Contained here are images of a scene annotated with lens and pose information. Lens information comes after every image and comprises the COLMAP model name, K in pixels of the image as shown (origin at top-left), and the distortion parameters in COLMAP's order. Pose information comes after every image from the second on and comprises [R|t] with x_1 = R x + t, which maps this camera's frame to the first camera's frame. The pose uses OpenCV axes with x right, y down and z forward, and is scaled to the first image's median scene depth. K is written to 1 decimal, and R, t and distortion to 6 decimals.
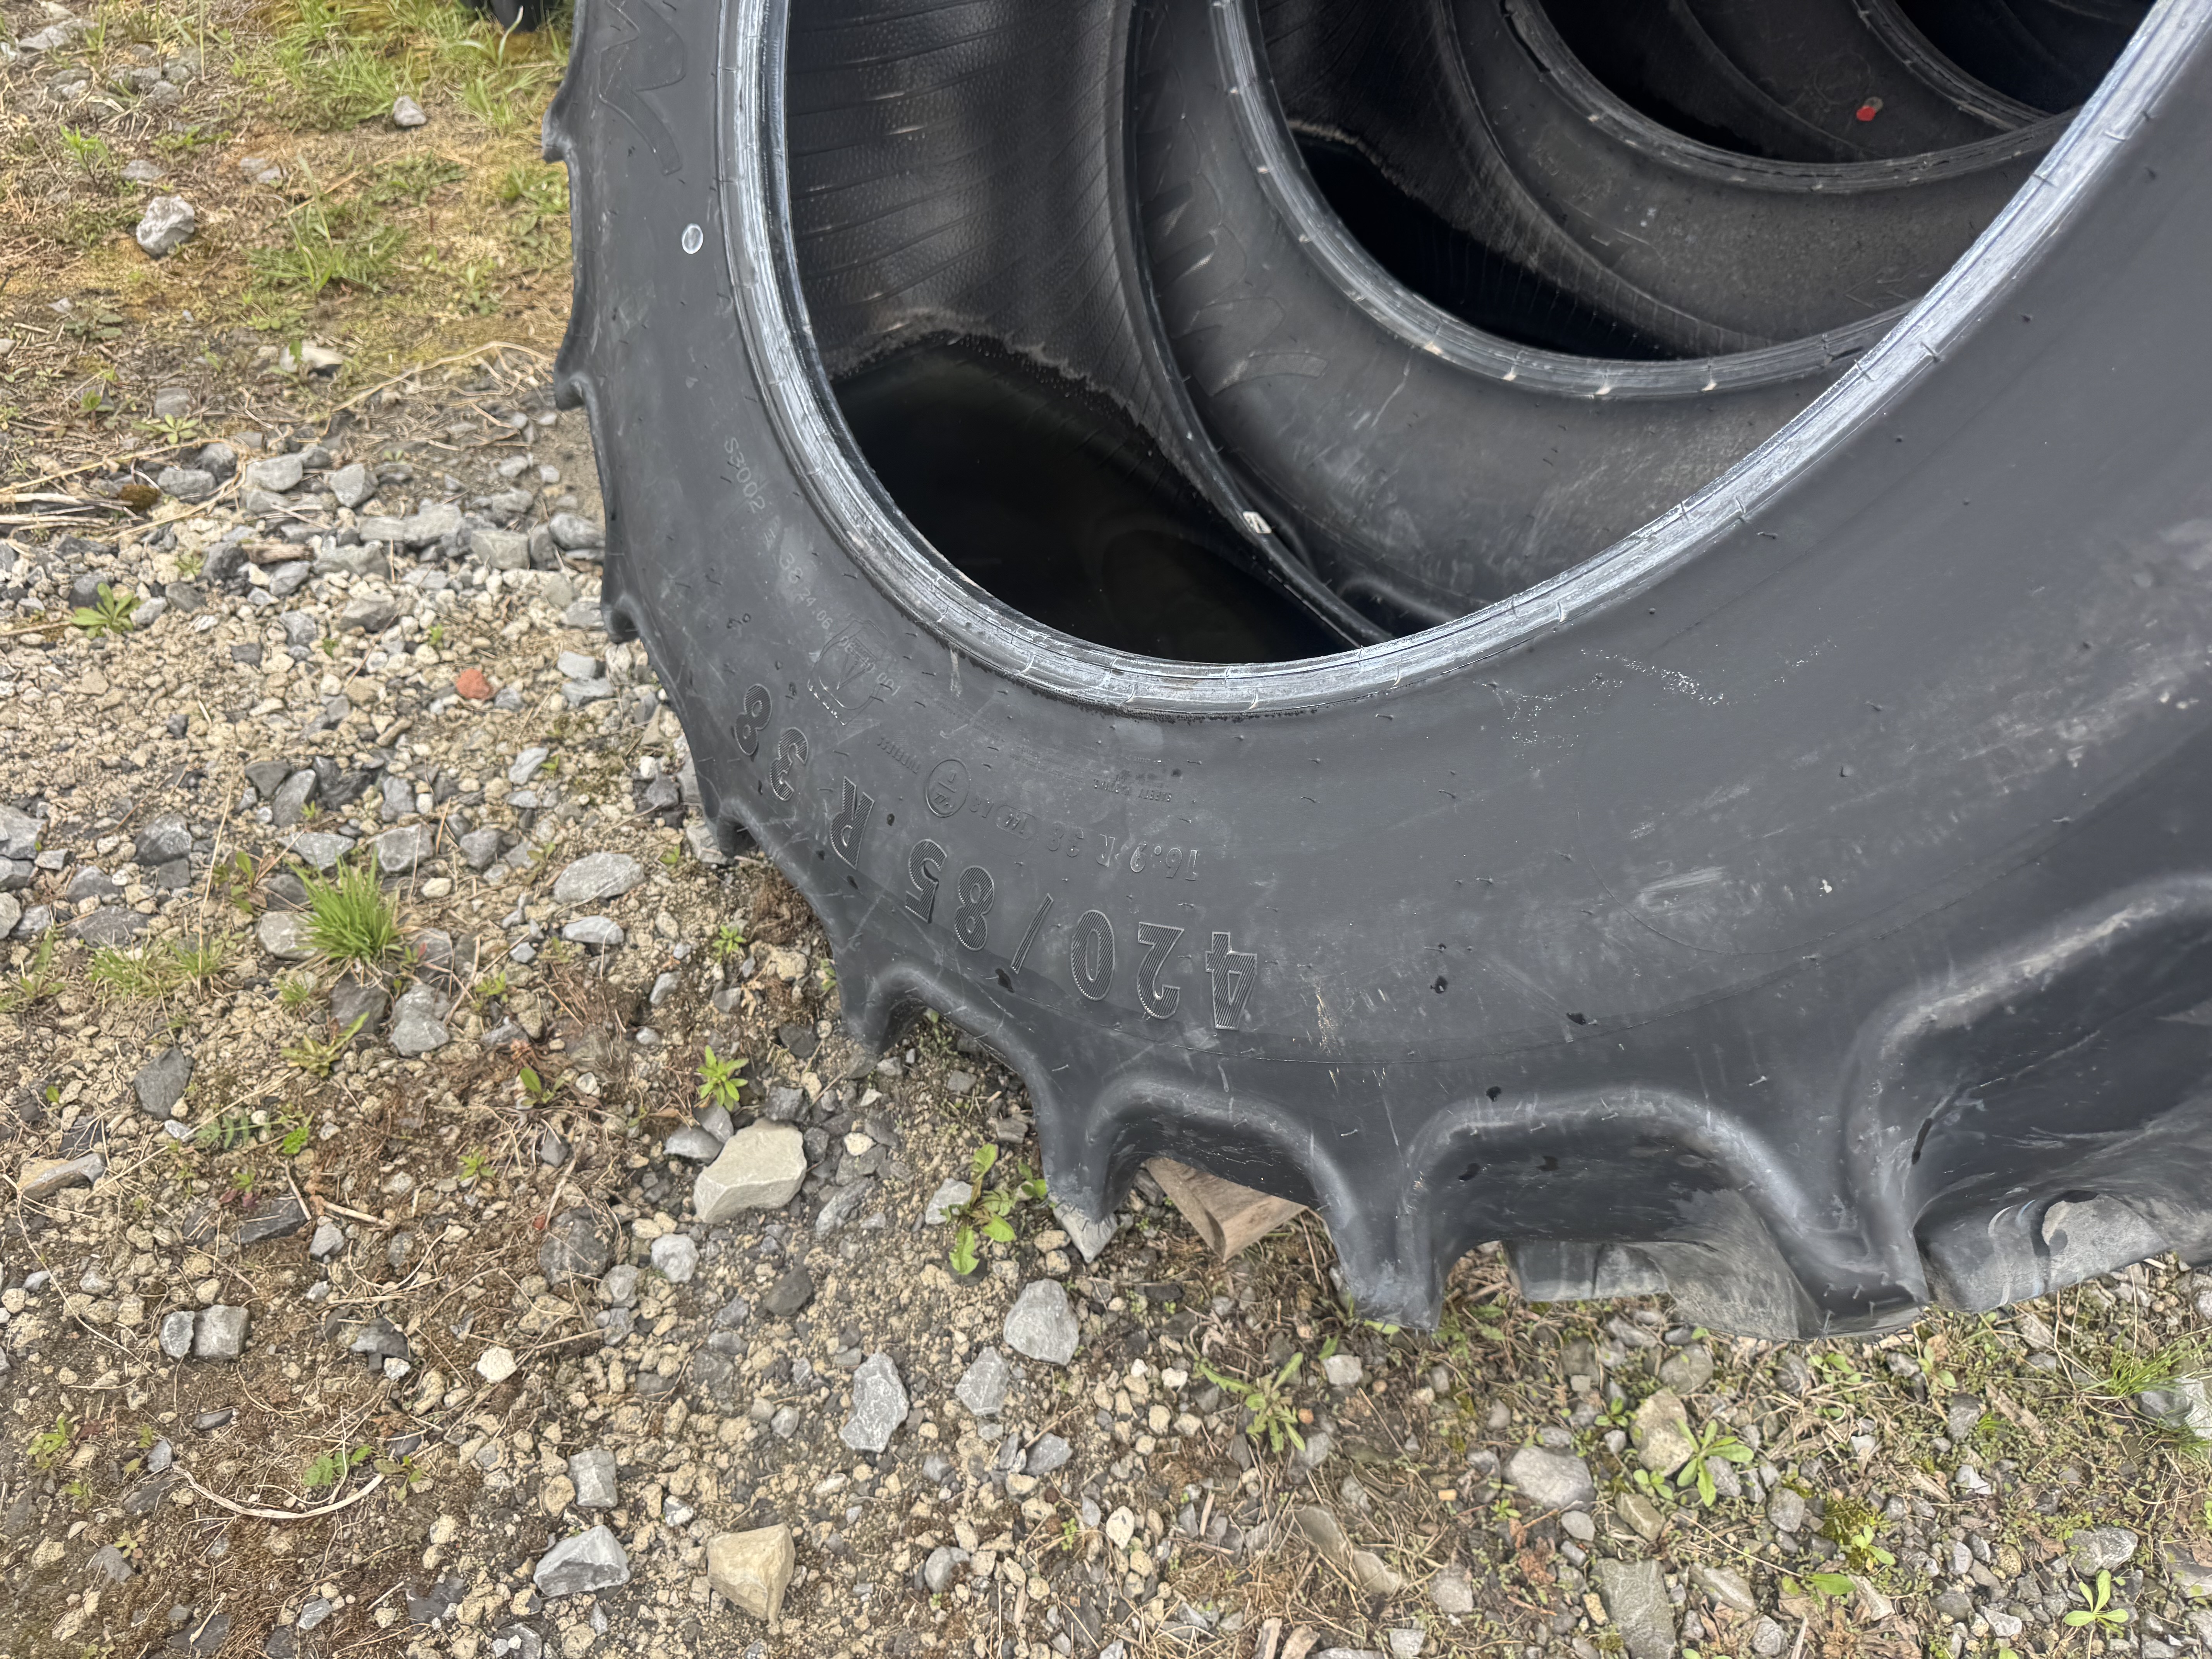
lens RADIAL K [[1579.2, 0, 1097.9], [0, 1579.2, 836.8], [0, 0, 1]] dist [0.046959, -0.045206]
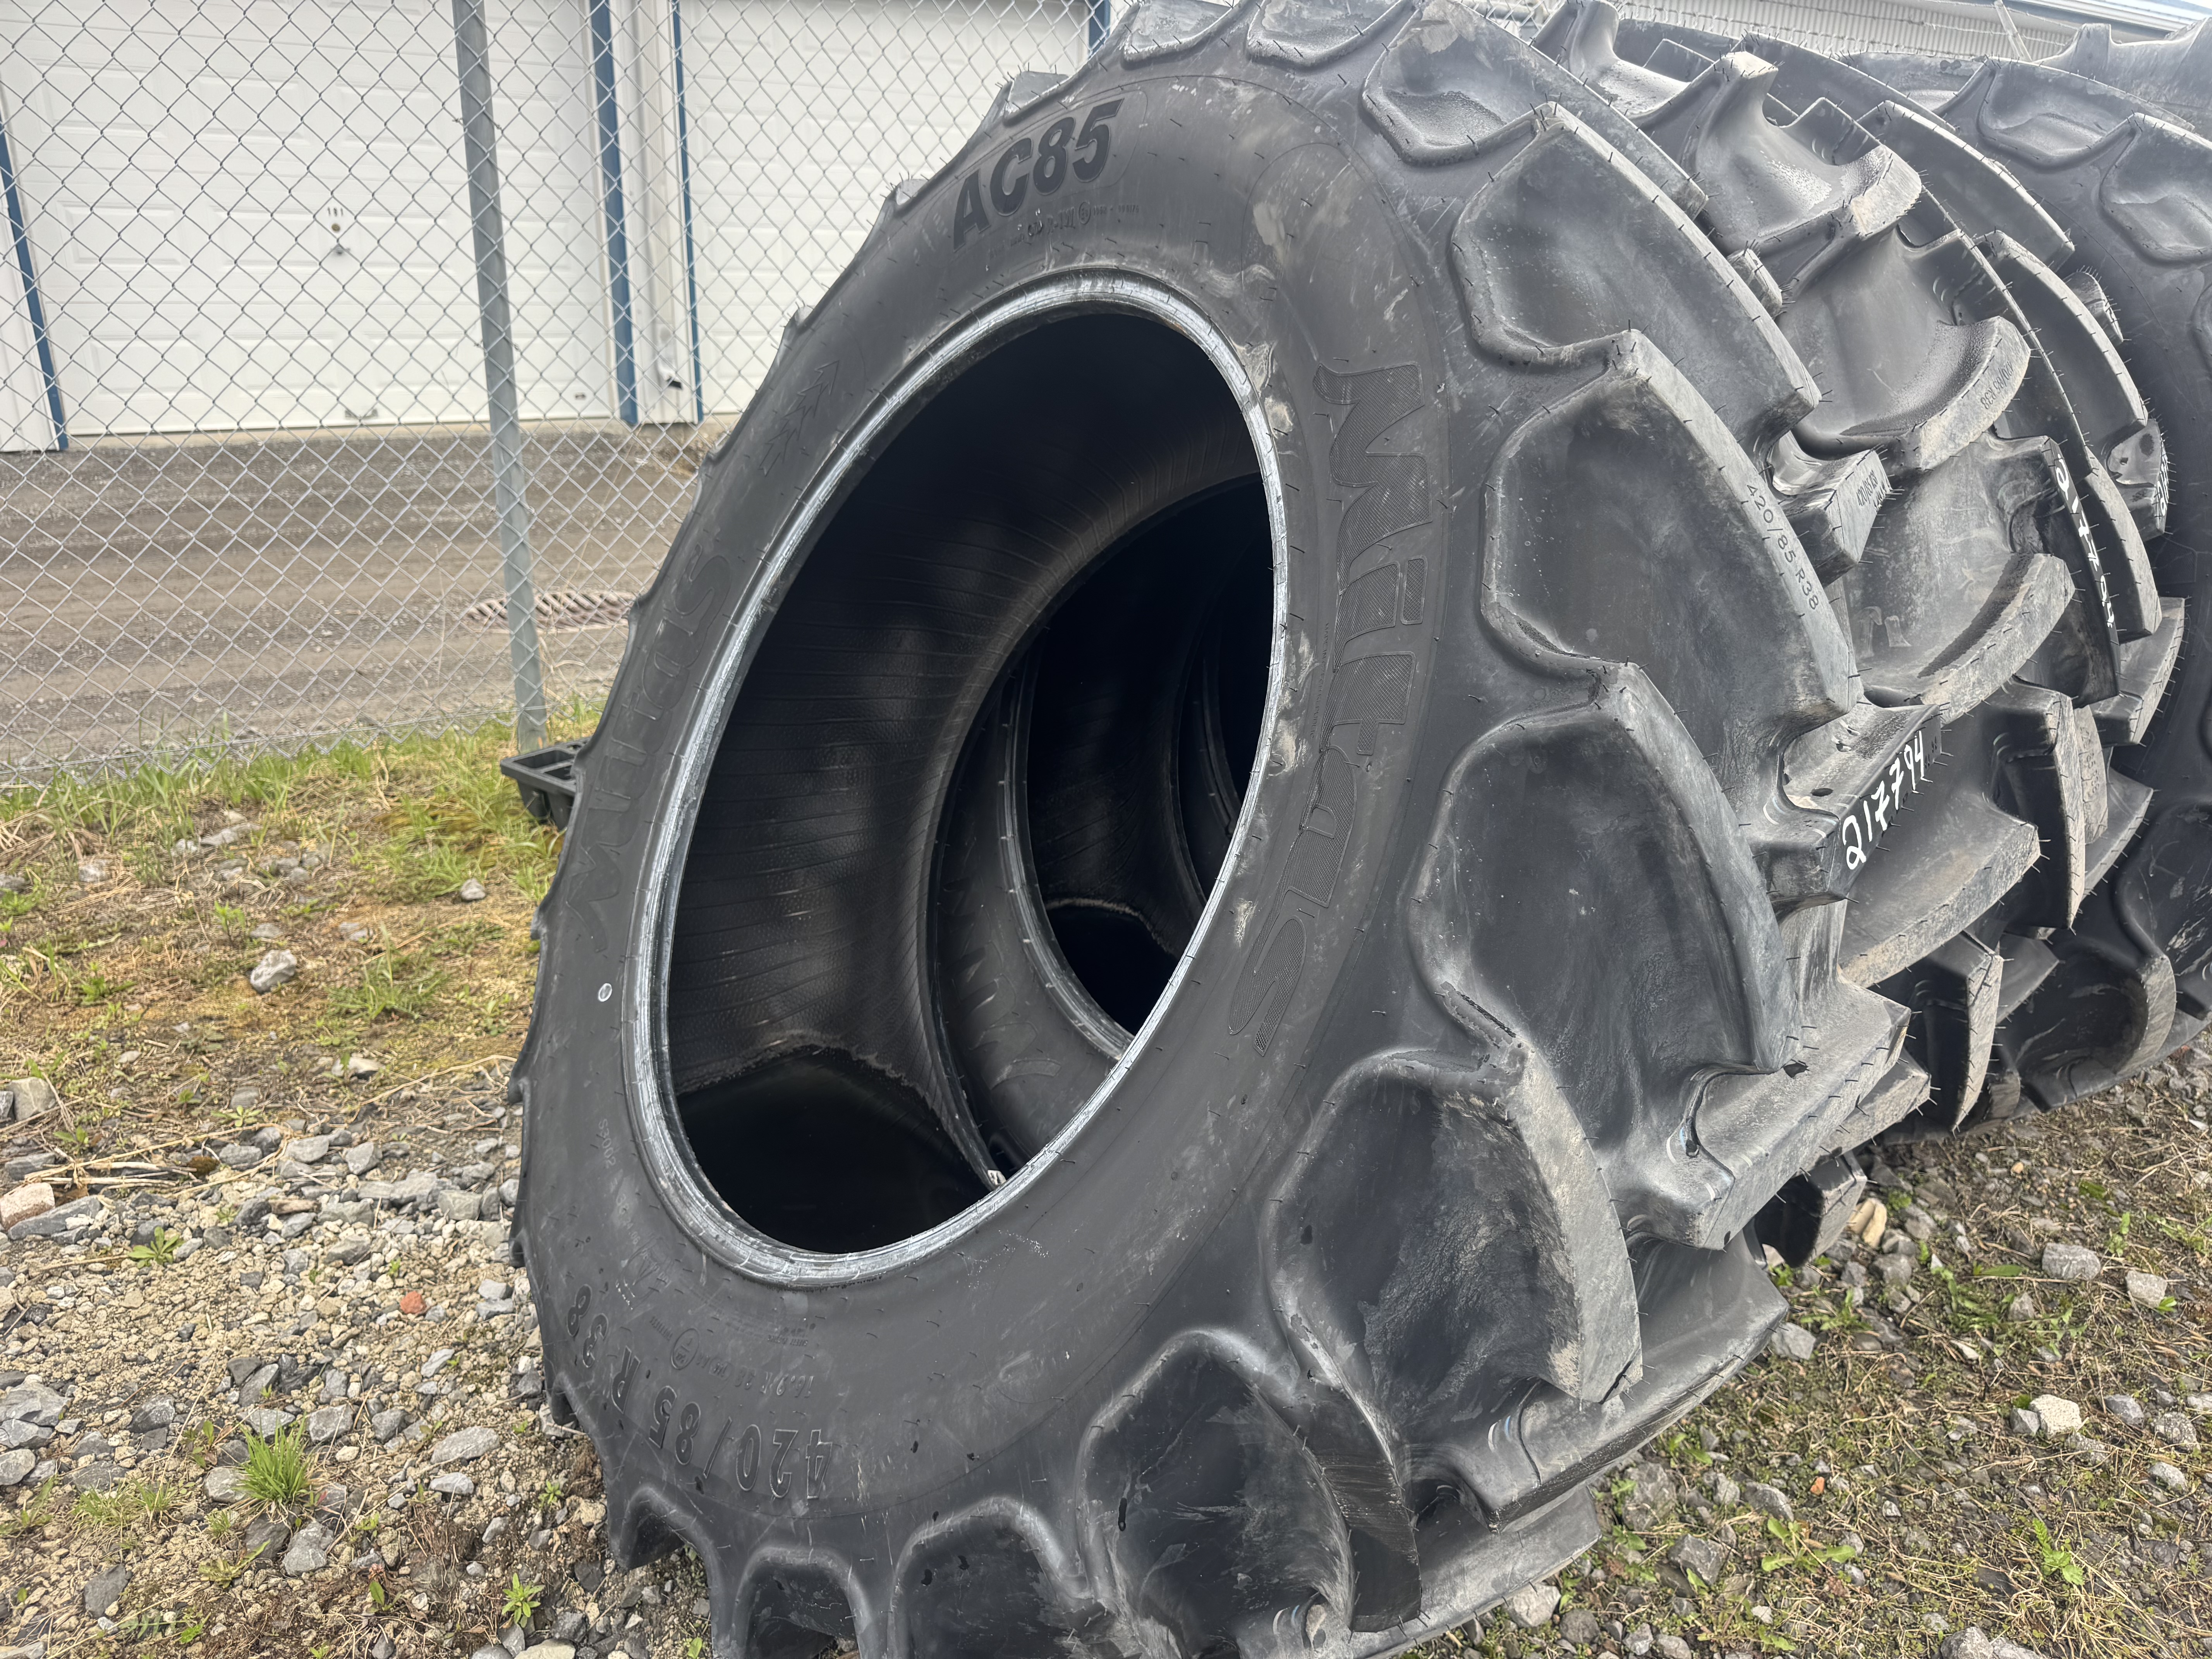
lens RADIAL K [[1749.5, 0, 1104.5], [0, 1749.5, 941.2], [0, 0, 1]] dist [0.025972, 0.021397]
pose [[0.996587, 0.003665, -0.082463, 0.301115], [-0.033671, 0.930167, -0.365588, 0.141592], [0.075365, 0.367117, 0.927117, -0.417936]]
